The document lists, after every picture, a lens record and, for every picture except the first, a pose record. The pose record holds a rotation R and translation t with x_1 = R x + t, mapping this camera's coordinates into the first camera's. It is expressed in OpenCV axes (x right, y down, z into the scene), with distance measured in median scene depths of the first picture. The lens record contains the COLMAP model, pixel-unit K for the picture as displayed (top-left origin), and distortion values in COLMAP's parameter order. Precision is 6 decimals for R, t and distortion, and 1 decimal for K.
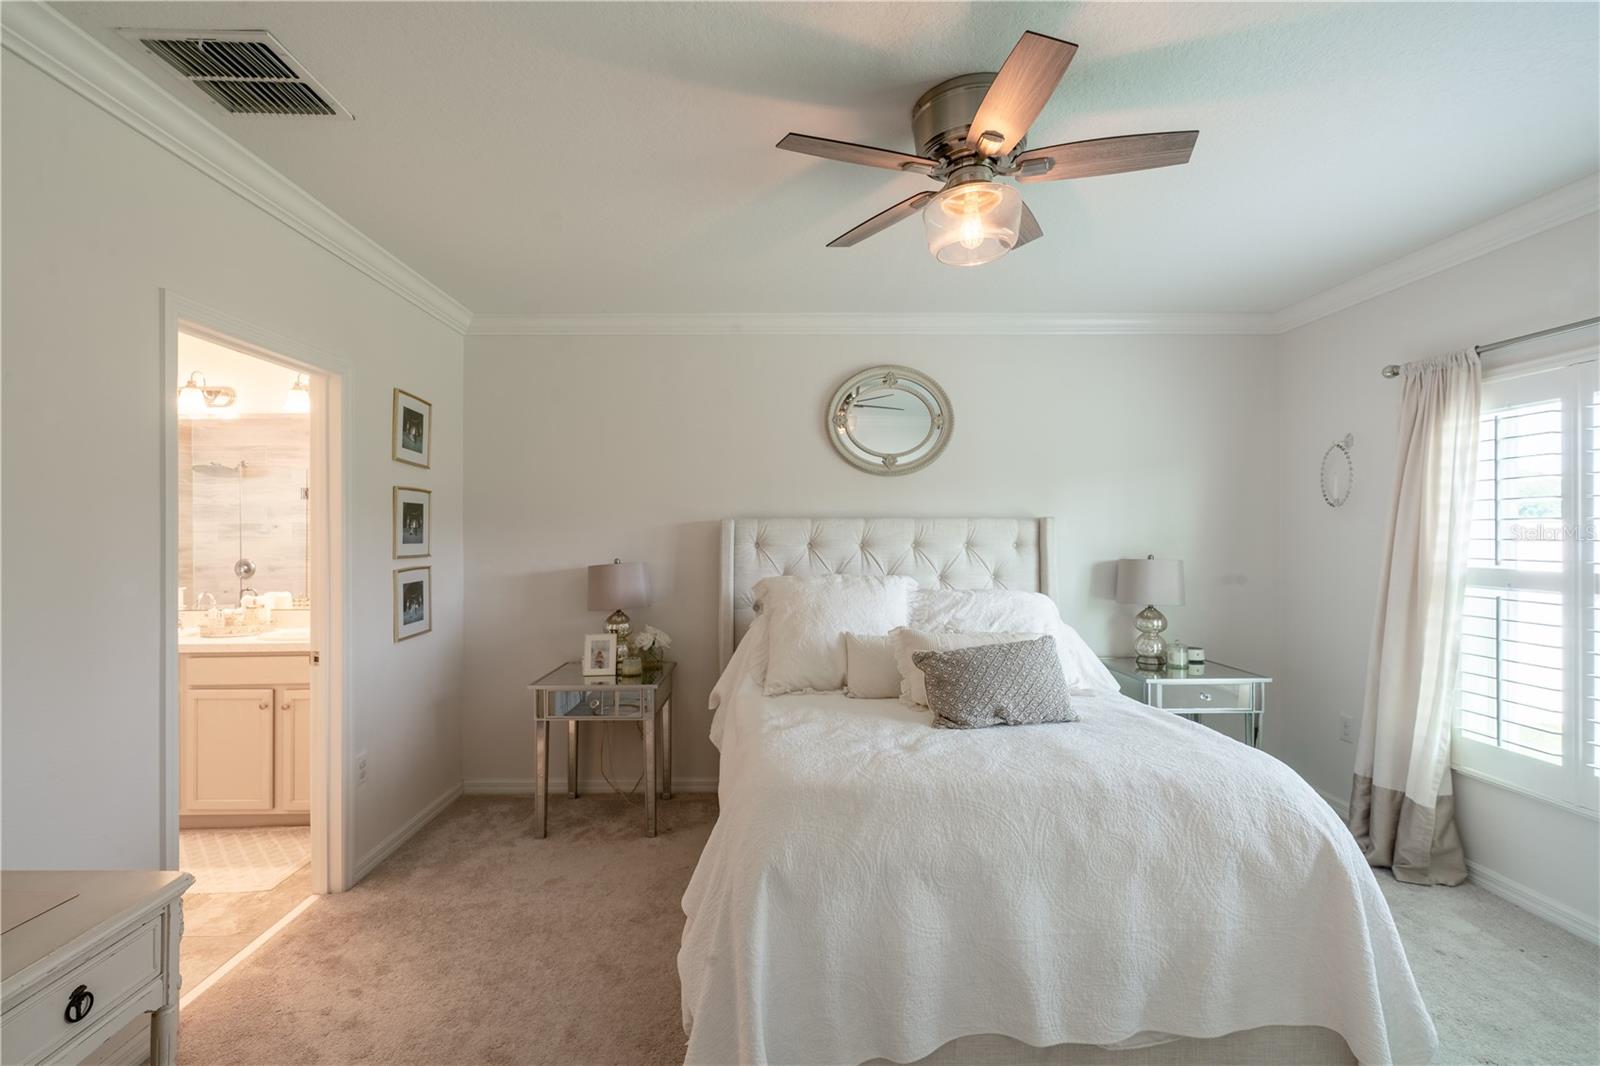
lens RADIAL K [[738.7, 0, 790.4], [0, 738.7, 526.8], [0, 0, 1]] dist [0.001182, 0.000955]
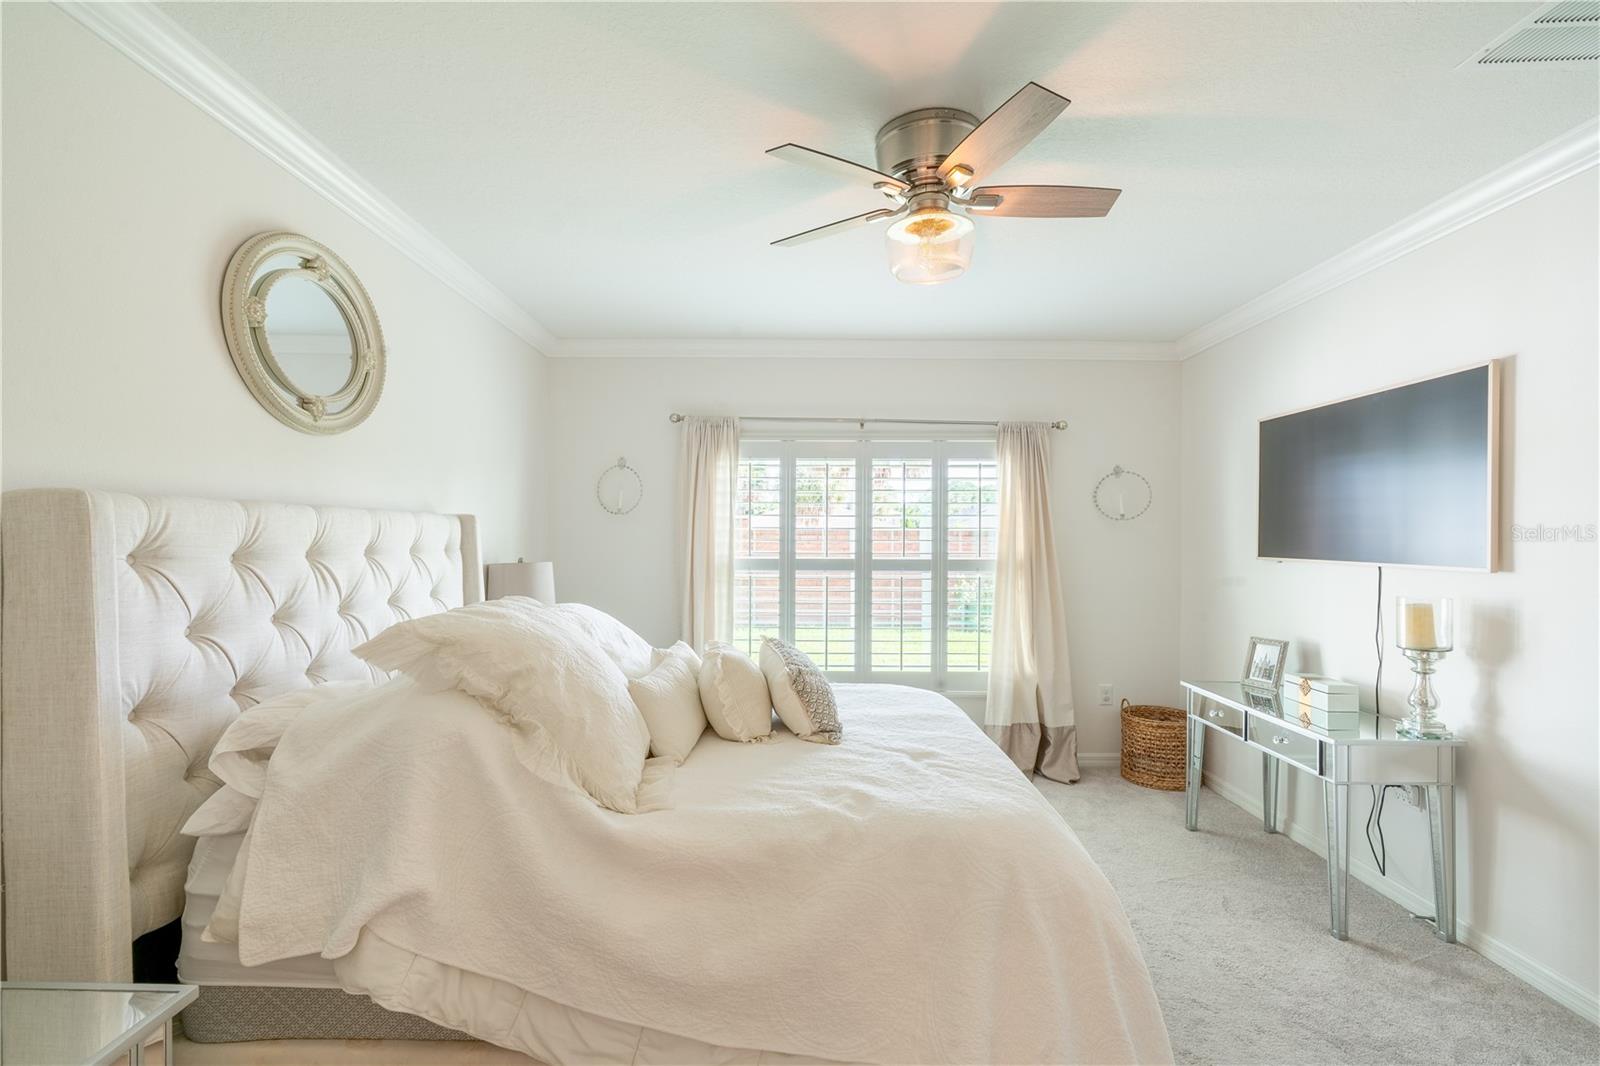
lens RADIAL K [[713.8, 0, 802.2], [0, 713.8, 537.8], [0, 0, 1]] dist [-0.002304, 0.000033]
pose [[0.014634, 0.000144, 0.999893, -0.507360], [-0.012358, 0.999924, 0.000037, 0.008852], [-0.999817, -0.012357, 0.014634, 0.742825]]
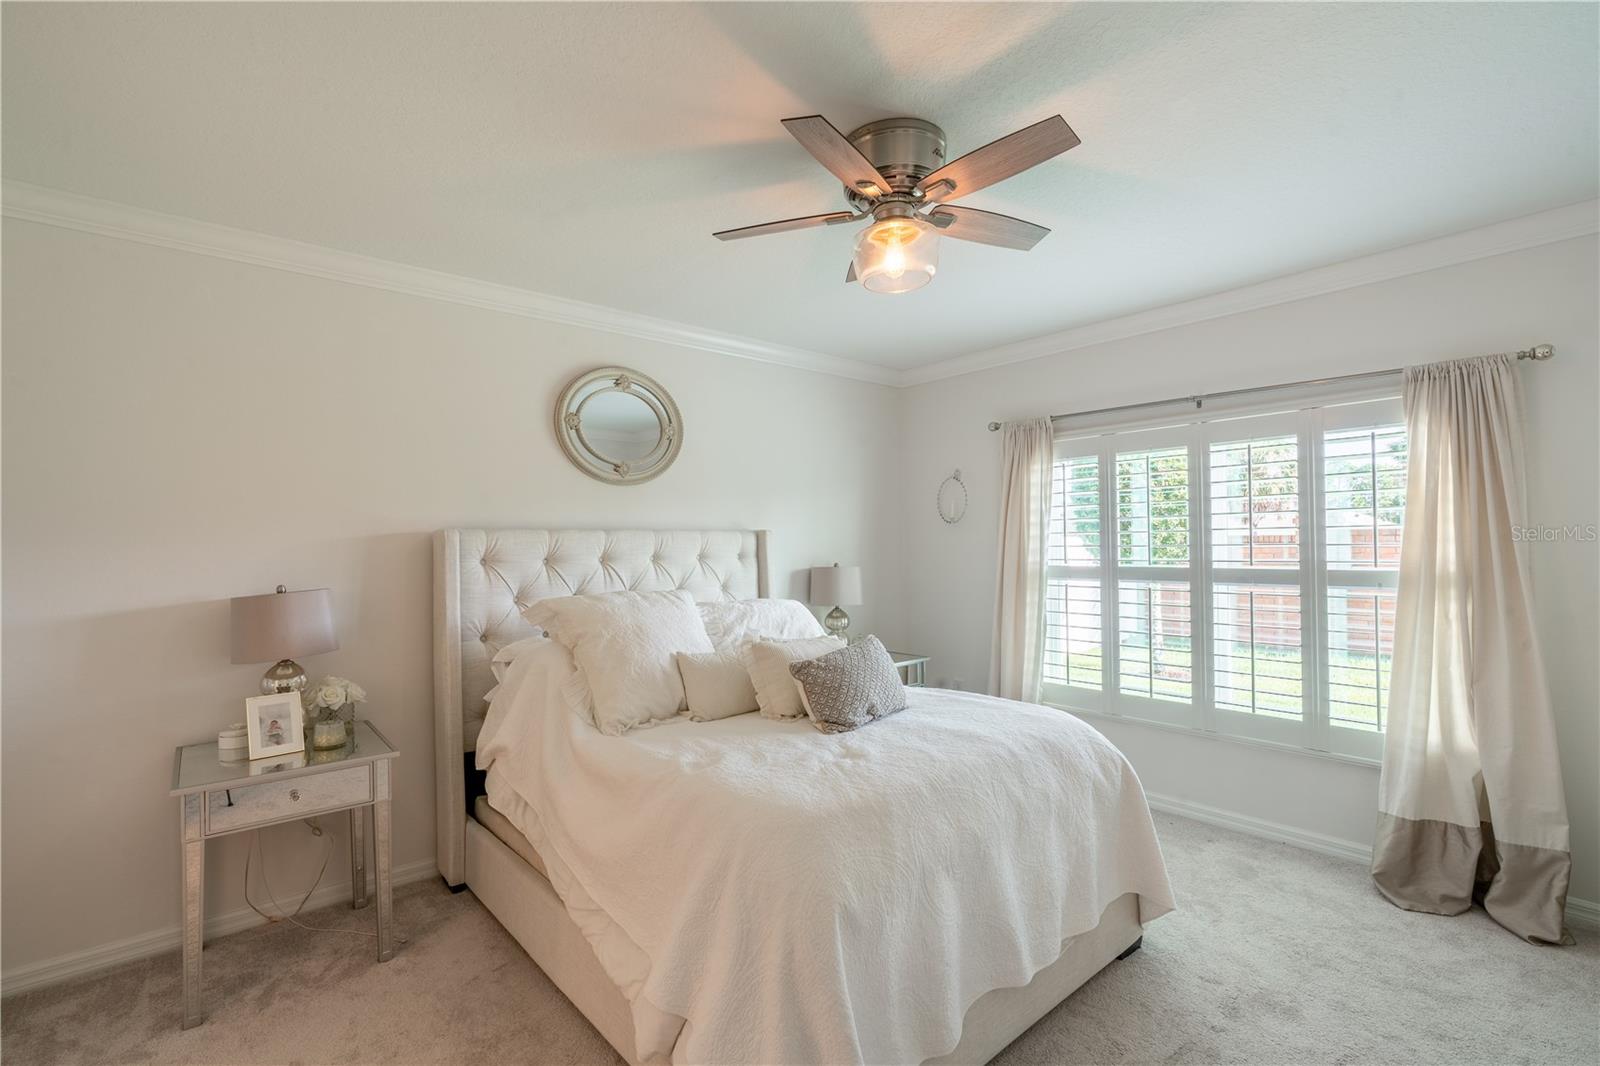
lens RADIAL K [[728.0, 0, 802.0], [0, 728.0, 533.9], [0, 0, 1]] dist [-0.001541, 0.000915]
pose [[0.769021, 0.002754, 0.639218, -0.343102], [0.004521, 0.999942, -0.009748, 0.003457], [-0.639208, 0.010386, 0.768964, 0.176654]]
